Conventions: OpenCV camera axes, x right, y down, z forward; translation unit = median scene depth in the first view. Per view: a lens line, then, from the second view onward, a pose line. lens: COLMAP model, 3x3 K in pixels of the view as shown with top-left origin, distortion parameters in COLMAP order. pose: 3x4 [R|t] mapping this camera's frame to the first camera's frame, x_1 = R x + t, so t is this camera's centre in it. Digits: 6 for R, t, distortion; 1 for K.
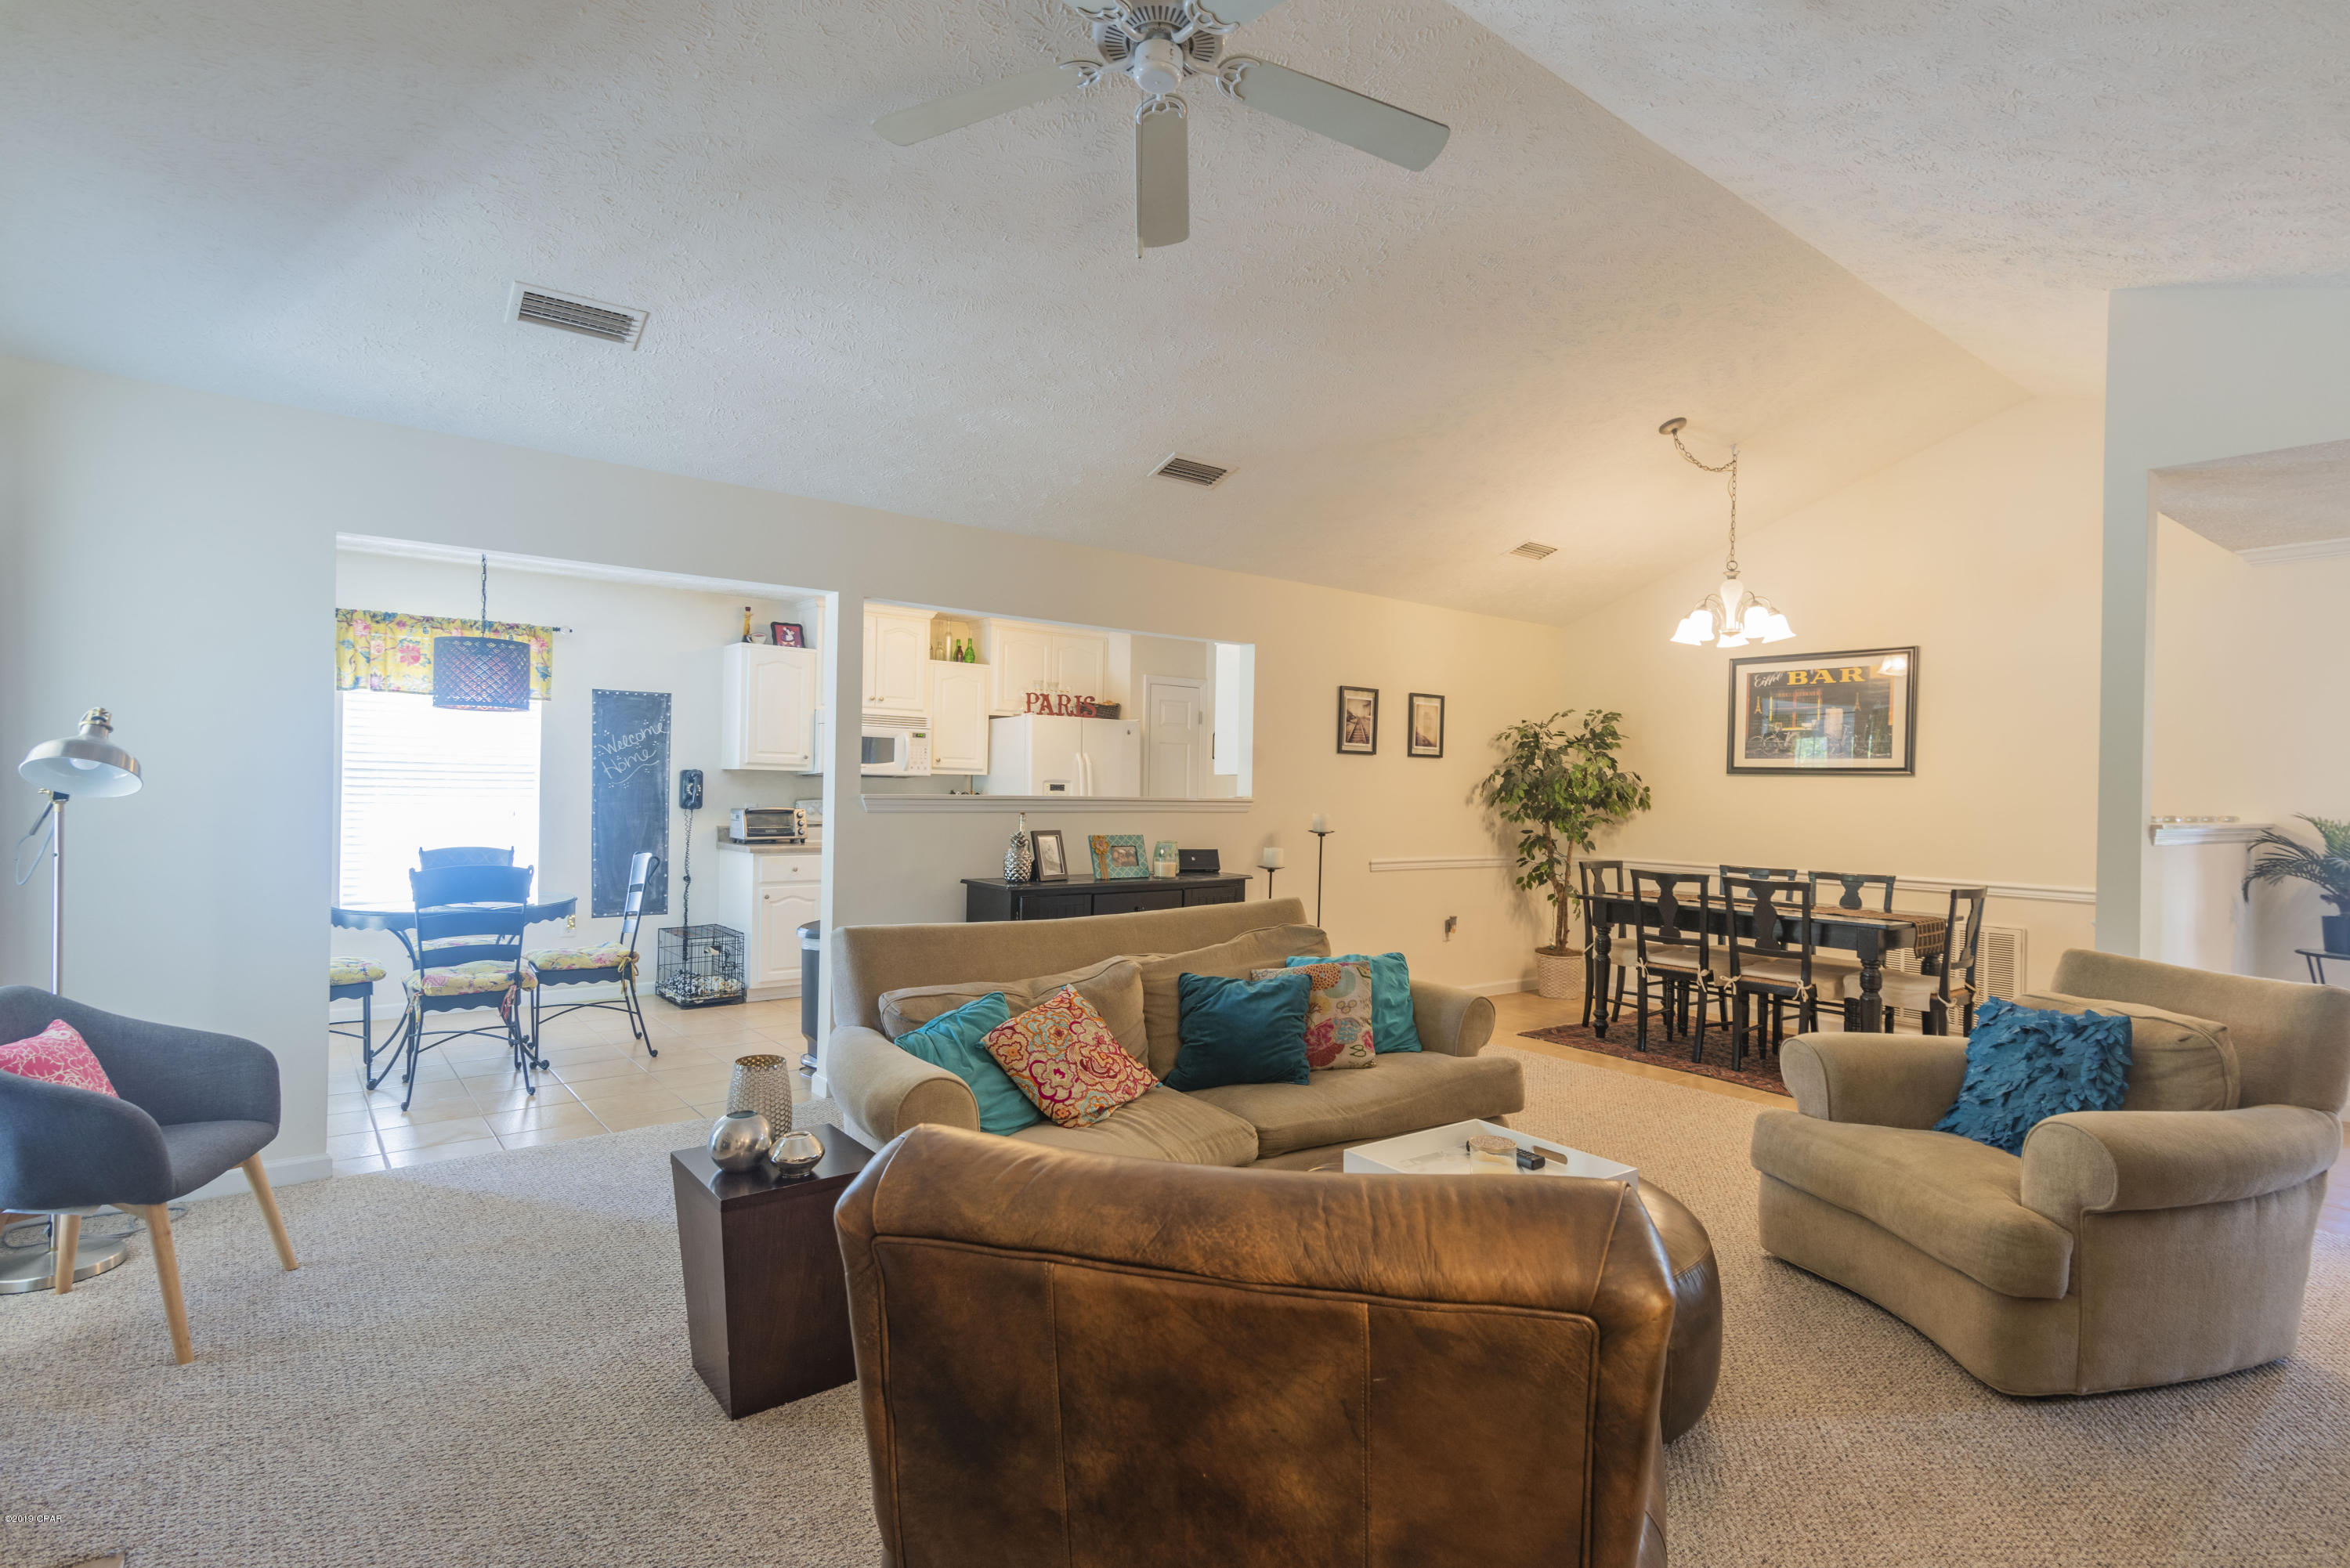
lens RADIAL K [[1142.7, 0, 1188.9], [0, 1142.7, 797.5], [0, 0, 1]] dist [0.017850, -0.001696]
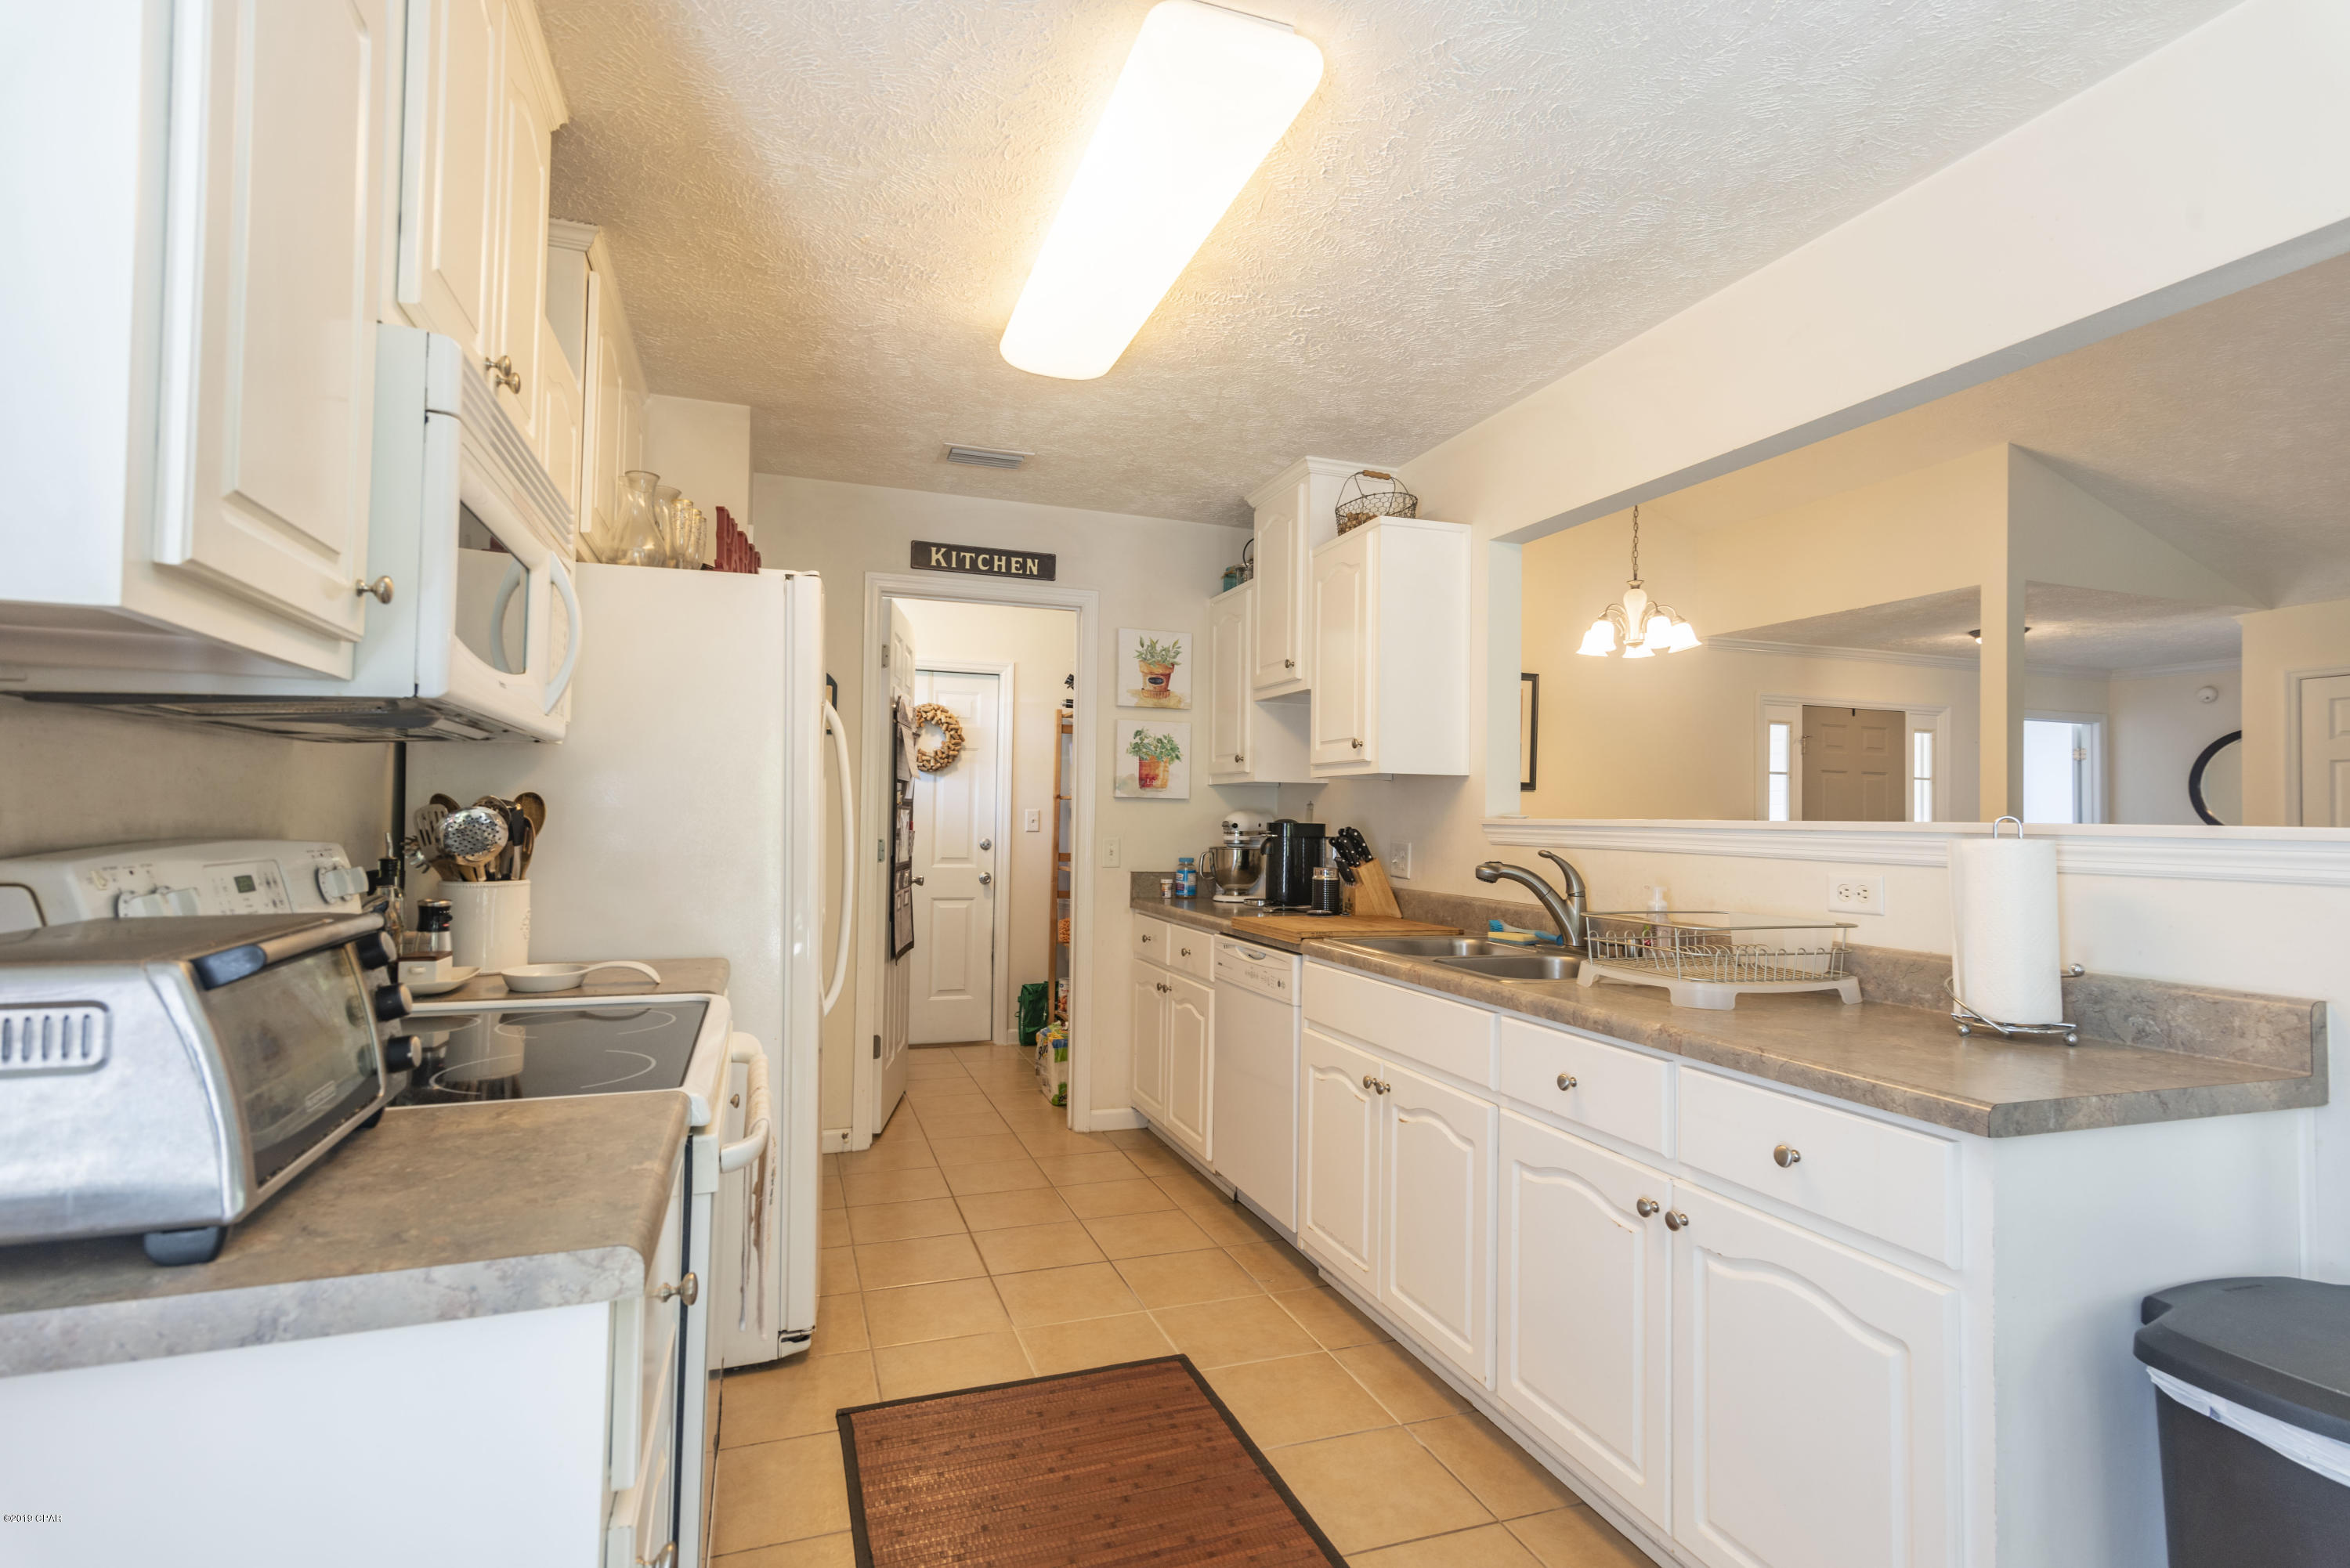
lens RADIAL K [[1142.7, 0, 1155.8], [0, 1142.7, 790.2], [0, 0, 1]] dist [0.017850, -0.001696]
pose [[0.320825, 0.010339, 0.947082, -0.498835], [-0.000472, 0.999942, -0.010757, -0.006760], [-0.947138, 0.003004, 0.320811, 0.912824]]
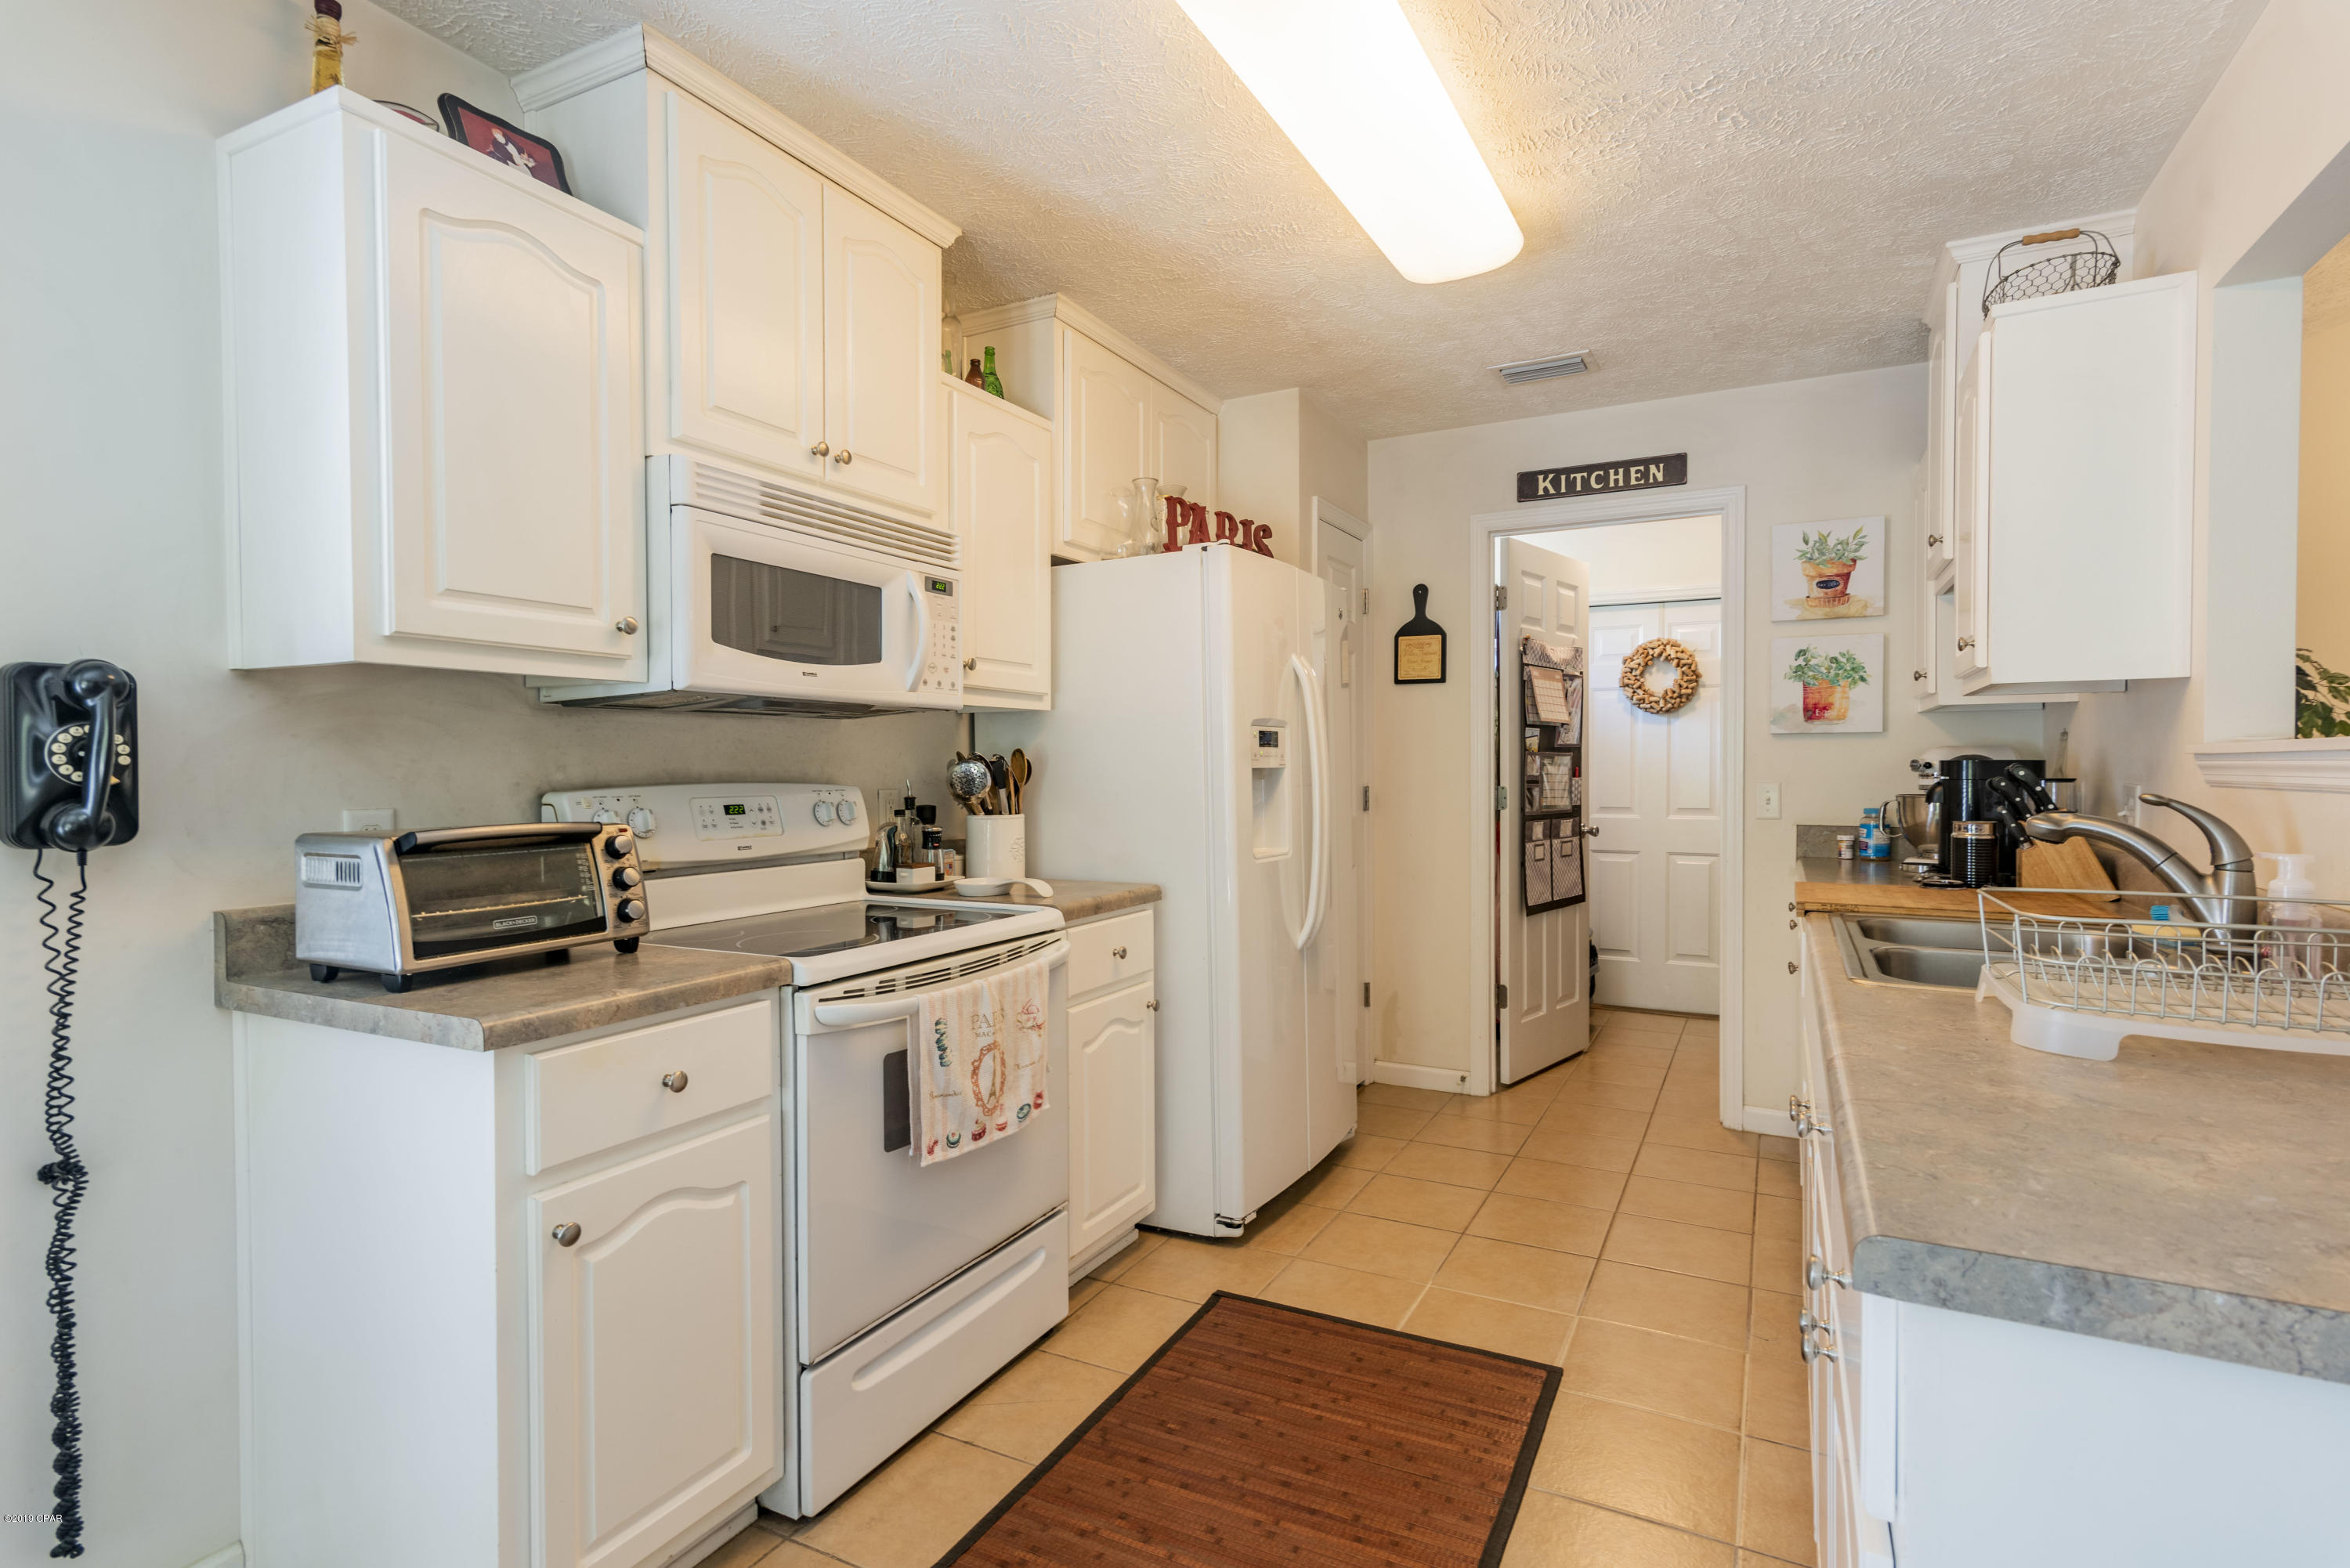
lens RADIAL K [[1142.7, 0, 1161.3], [0, 1142.7, 790.5], [0, 0, 1]] dist [0.017850, -0.001696]
pose [[0.912658, -0.030518, 0.407582, -0.350484], [0.025126, 0.999512, 0.018577, 0.000546], [-0.407950, -0.006714, 0.912979, 0.748861]]
